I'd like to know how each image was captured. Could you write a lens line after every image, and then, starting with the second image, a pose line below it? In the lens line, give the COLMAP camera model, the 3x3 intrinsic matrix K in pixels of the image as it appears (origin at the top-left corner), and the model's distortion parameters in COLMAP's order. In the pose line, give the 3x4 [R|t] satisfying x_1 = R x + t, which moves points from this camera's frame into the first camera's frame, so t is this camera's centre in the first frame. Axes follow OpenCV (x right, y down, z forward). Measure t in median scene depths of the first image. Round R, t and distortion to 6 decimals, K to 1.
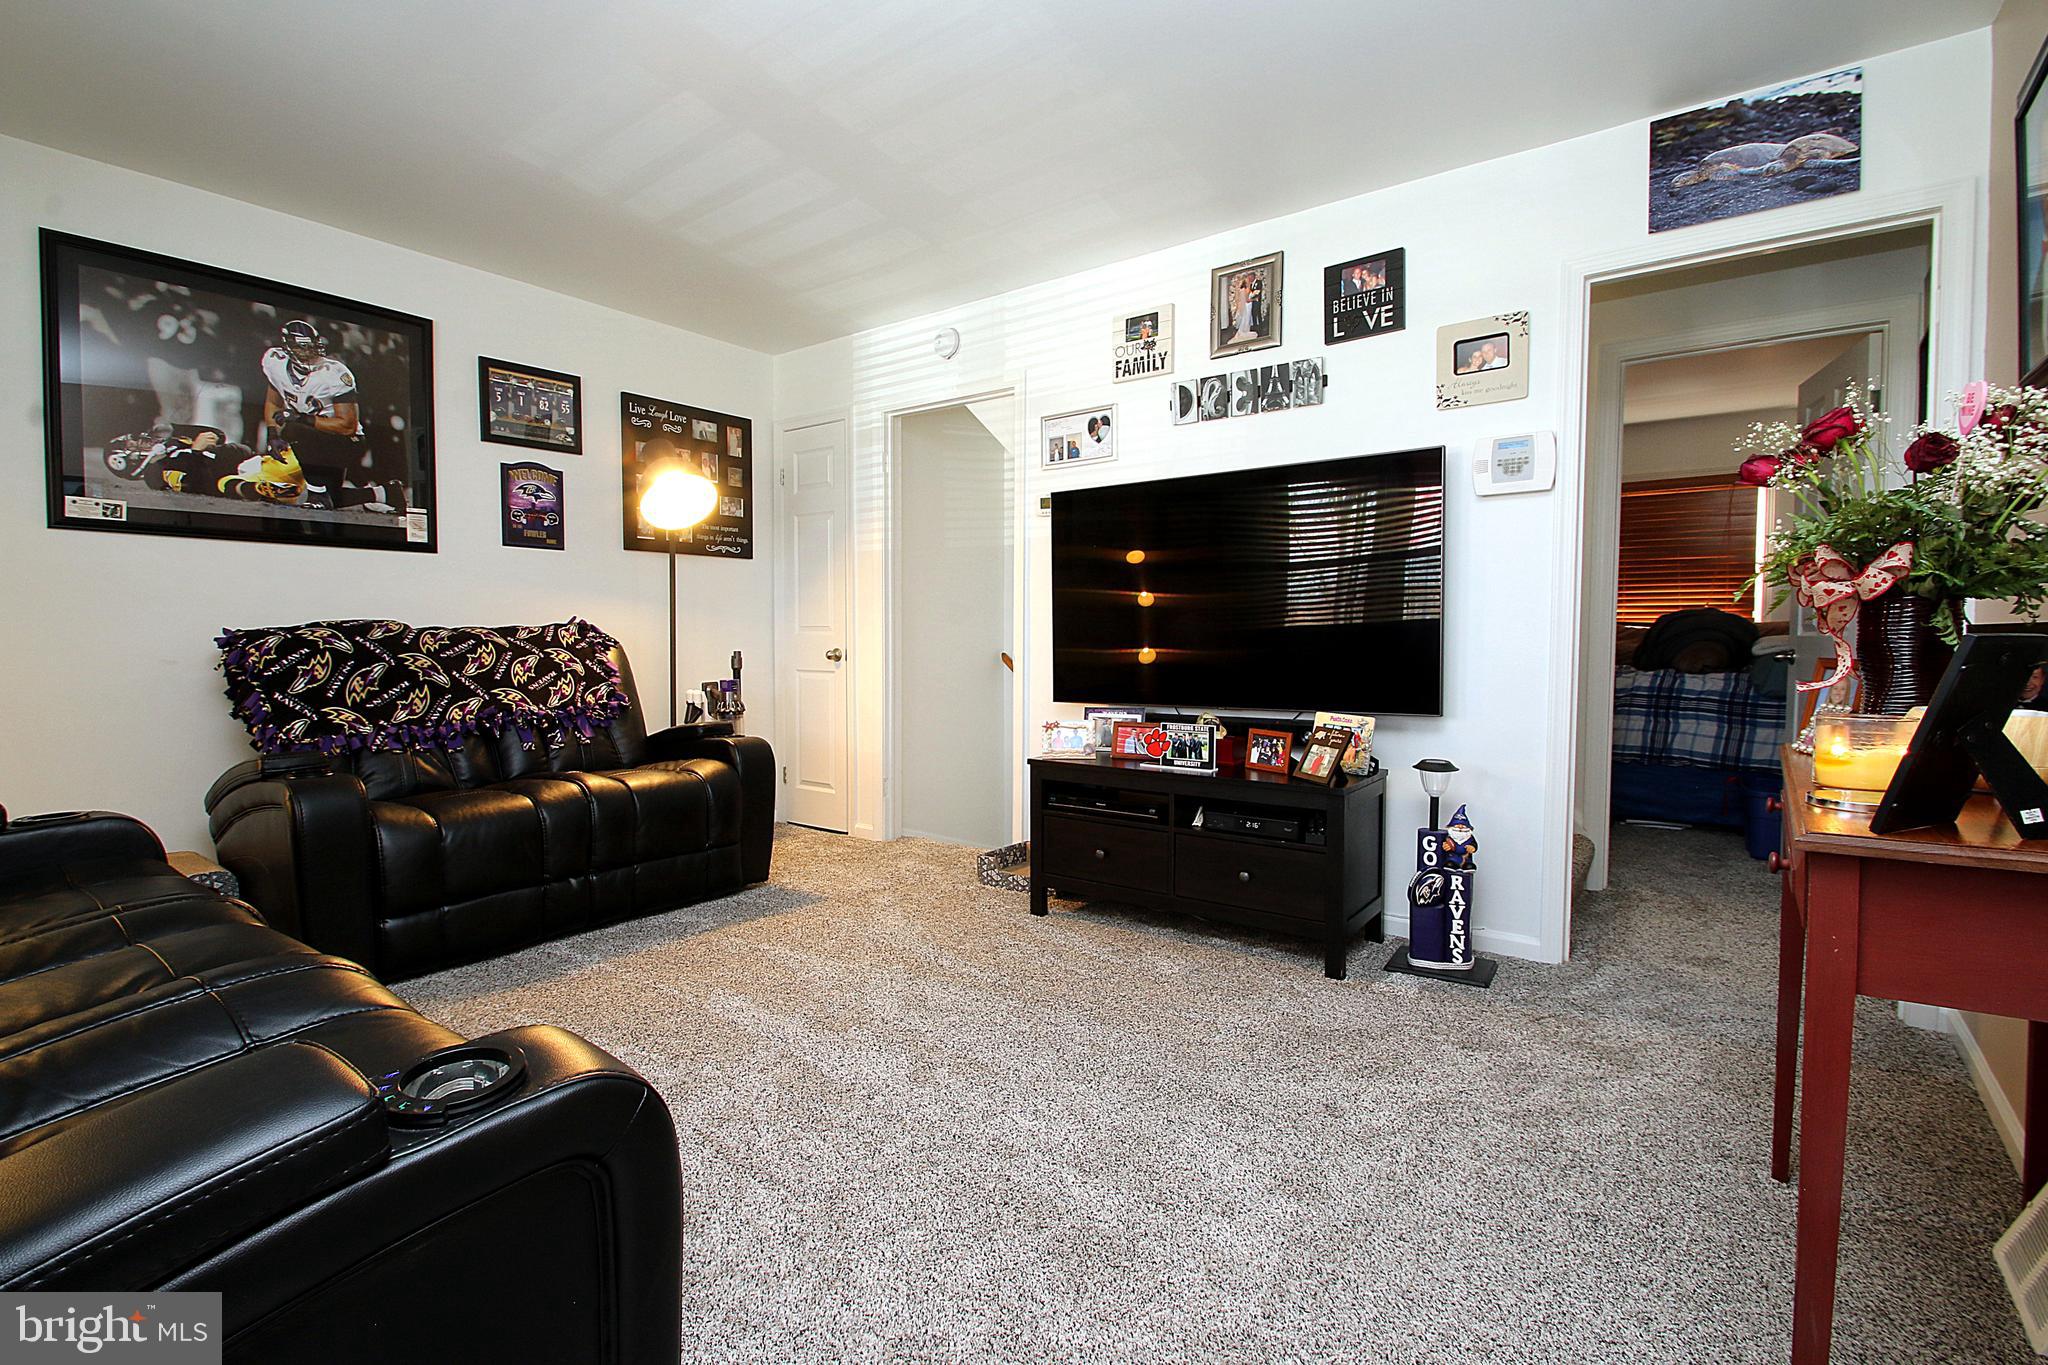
lens RADIAL K [[954.4, 0, 1023.3], [0, 954.4, 677.0], [0, 0, 1]] dist [0.011334, -0.014352]
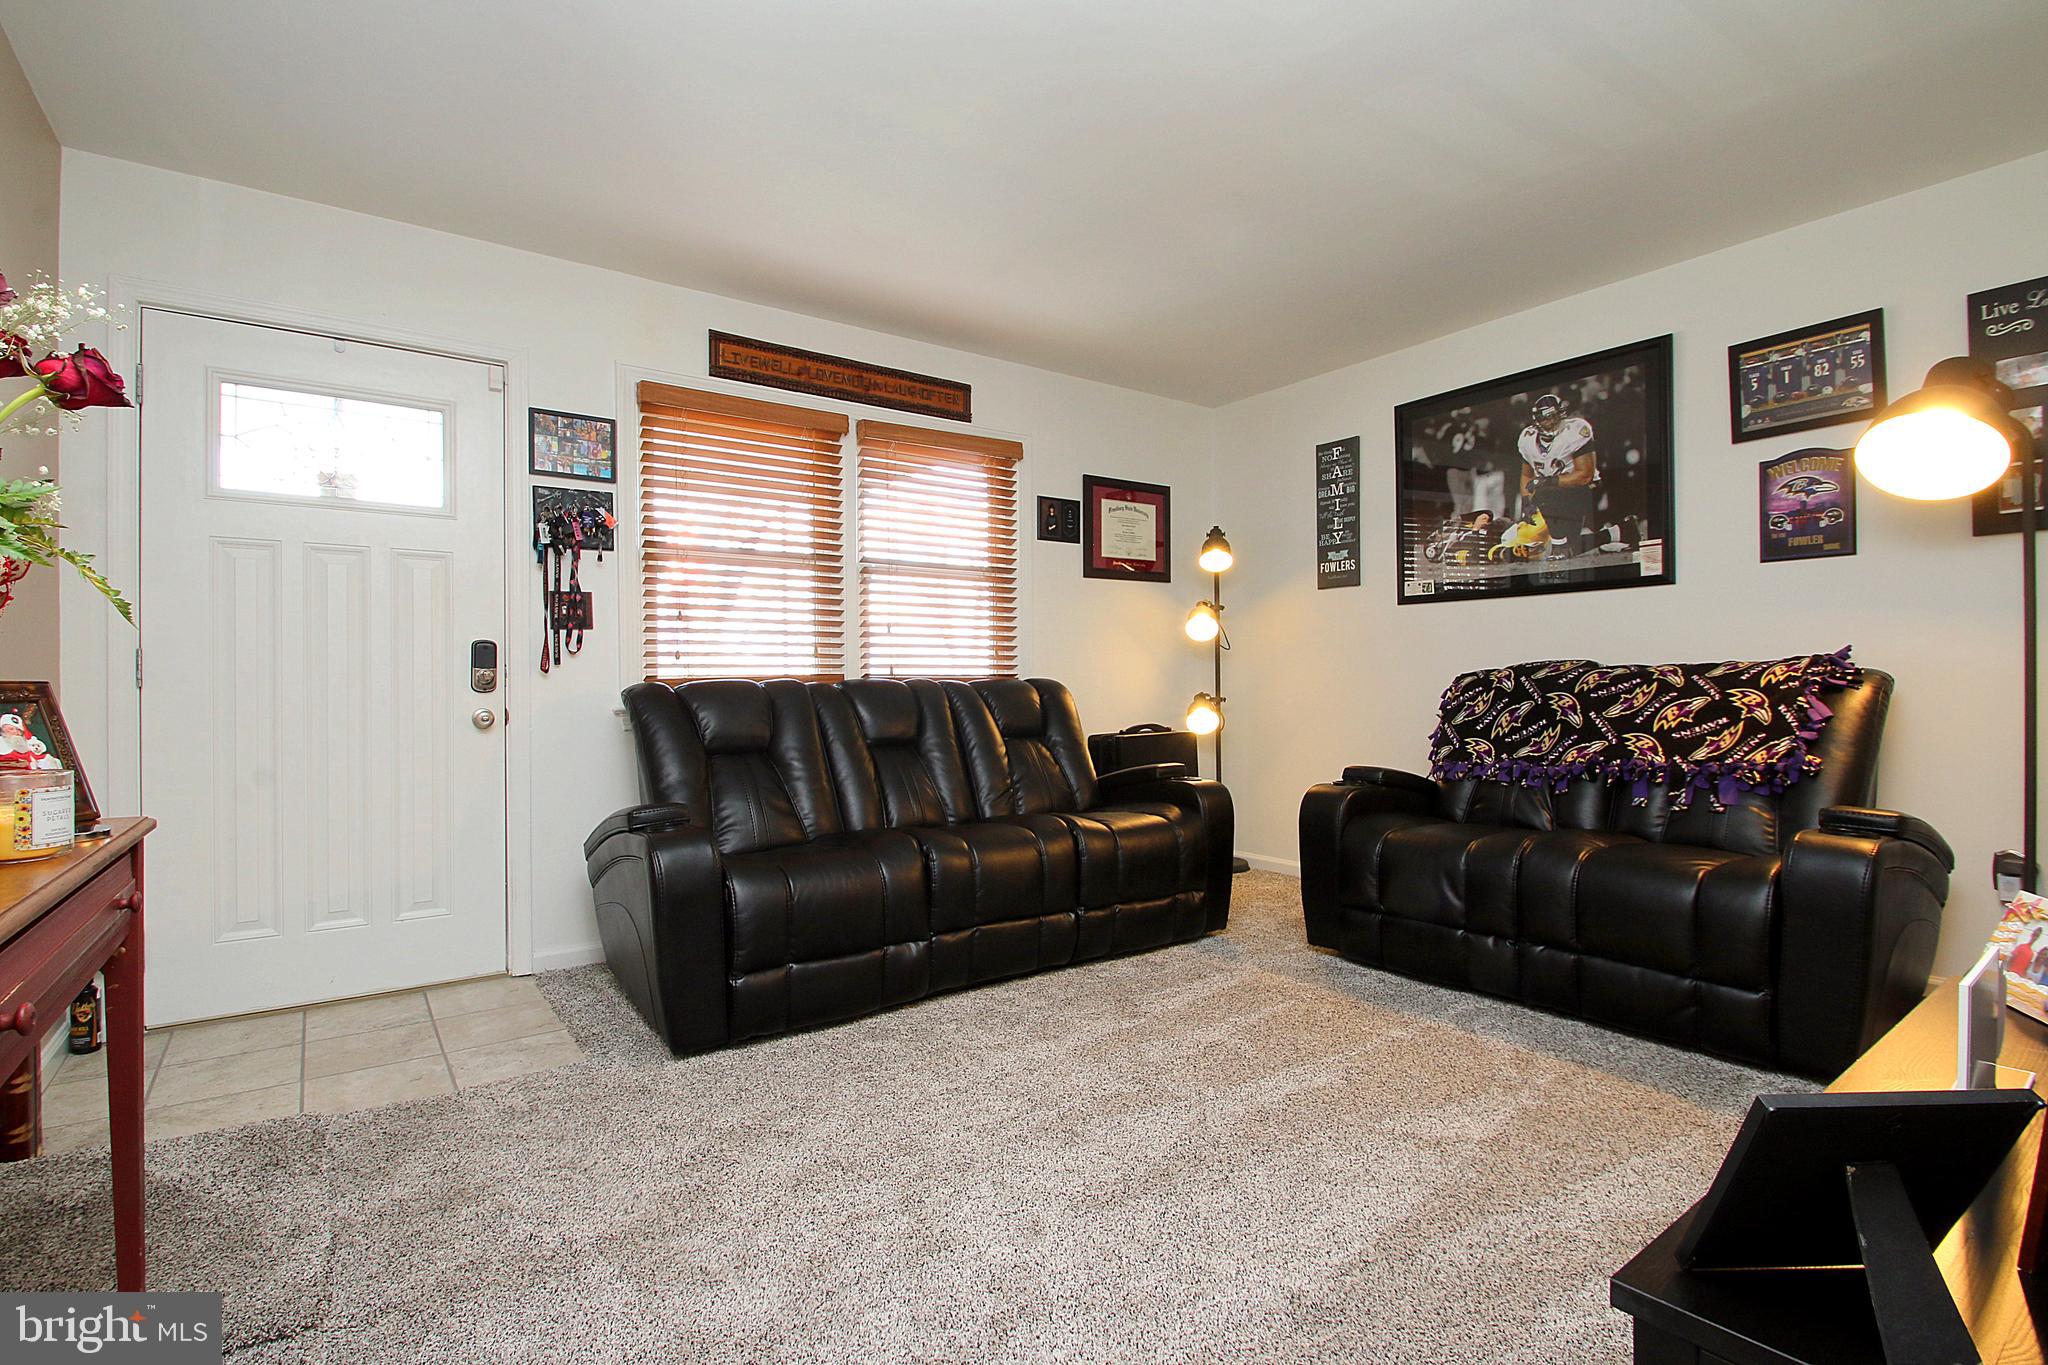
lens RADIAL K [[954.4, 0, 1013.3], [0, 954.4, 679.4], [0, 0, 1]] dist [0.011334, -0.014352]
pose [[-0.300152, -0.001633, -0.953890, 0.495470], [-0.031306, 0.999477, 0.008140, -0.028391], [0.953378, 0.032306, -0.300046, 0.741776]]
